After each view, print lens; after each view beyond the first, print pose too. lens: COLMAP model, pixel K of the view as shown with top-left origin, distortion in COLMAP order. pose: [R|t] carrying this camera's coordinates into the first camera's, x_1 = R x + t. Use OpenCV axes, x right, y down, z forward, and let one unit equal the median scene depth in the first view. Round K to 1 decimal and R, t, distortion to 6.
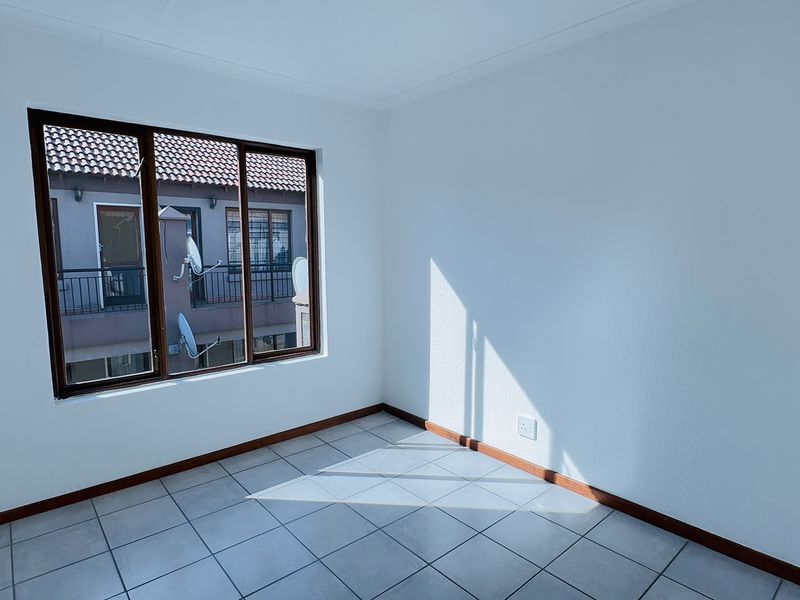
lens RADIAL K [[464.2, 0, 397.8], [0, 464.2, 297.6], [0, 0, 1]] dist [-0.001362, -0.002359]
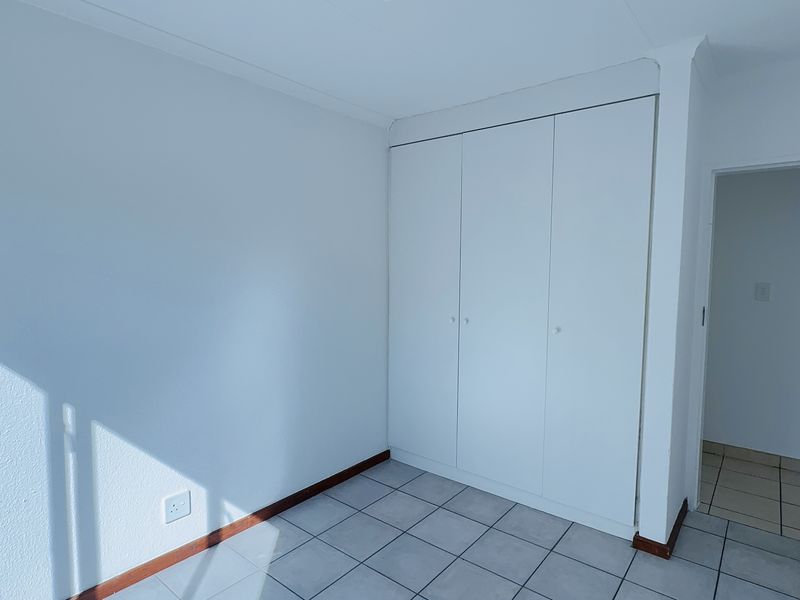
lens RADIAL K [[464.2, 0, 400.0], [0, 464.2, 299.5], [0, 0, 1]] dist [-0.001362, -0.002359]
pose [[-0.176963, -0.075854, 0.981290, -0.573631], [0.093312, 0.991242, 0.093450, -0.118524], [-0.979784, 0.108103, -0.168335, 0.755195]]
